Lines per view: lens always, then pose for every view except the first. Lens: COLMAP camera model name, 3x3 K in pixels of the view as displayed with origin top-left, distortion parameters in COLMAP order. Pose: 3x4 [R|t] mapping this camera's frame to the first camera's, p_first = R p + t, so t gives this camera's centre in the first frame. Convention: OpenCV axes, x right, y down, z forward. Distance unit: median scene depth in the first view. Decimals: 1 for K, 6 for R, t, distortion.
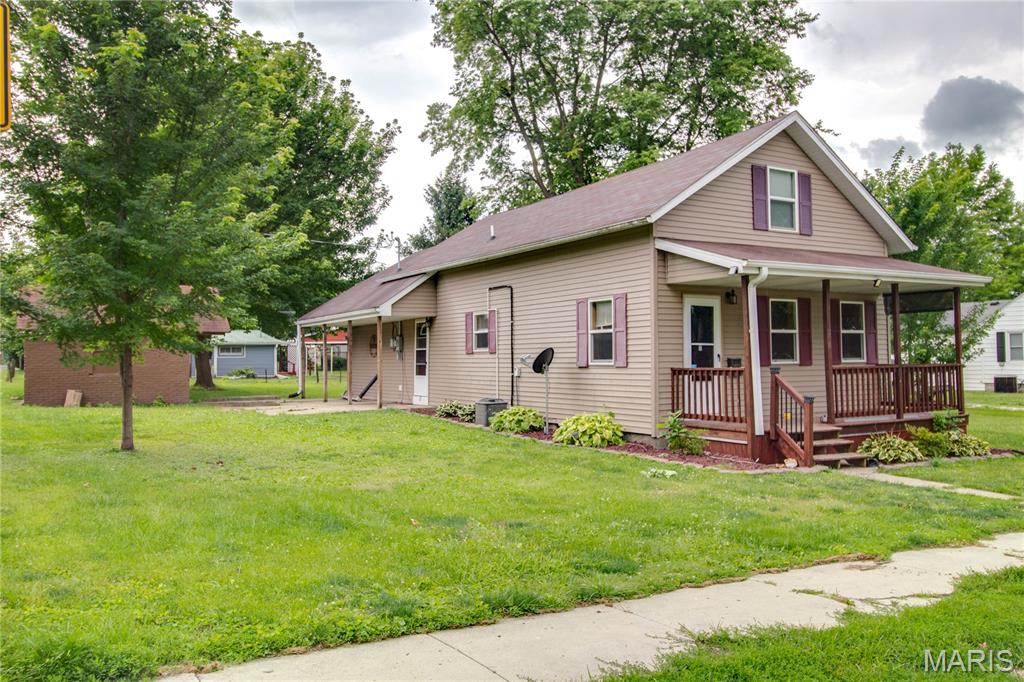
lens RADIAL K [[823.8, 0, 518.2], [0, 823.8, 334.1], [0, 0, 1]] dist [0.014255, -0.007902]
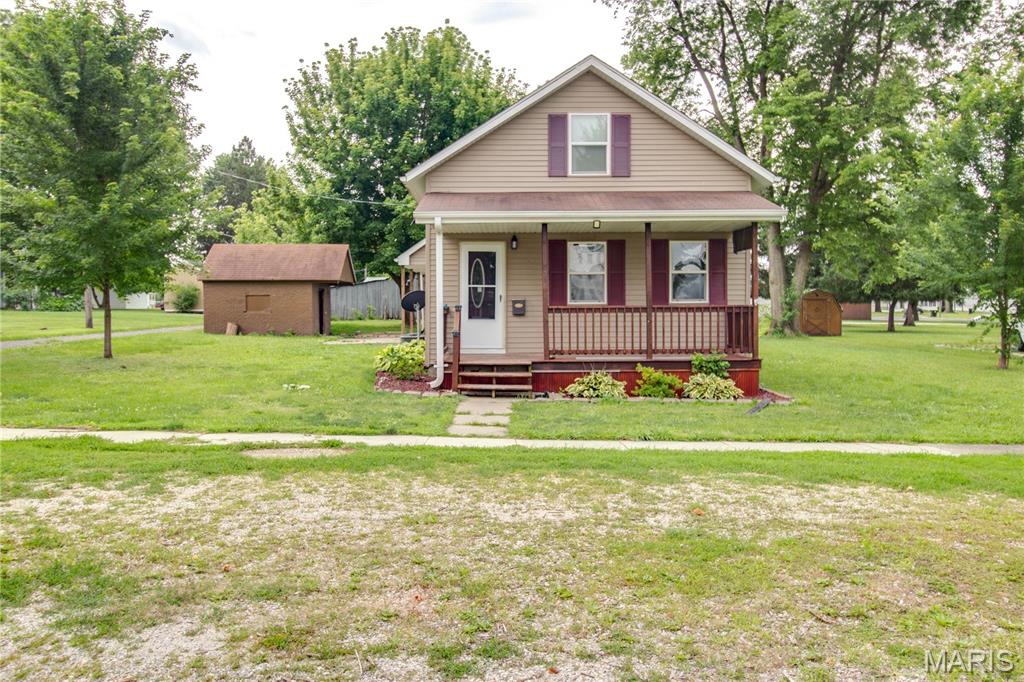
lens RADIAL K [[823.8, 0, 518.2], [0, 823.8, 334.1], [0, 0, 1]] dist [0.014255, -0.007902]
pose [[0.860425, 0.020657, -0.509158, 0.781210], [0.012560, 0.998015, 0.061717, 0.008413], [0.509422, -0.059498, 0.858457, 0.062152]]
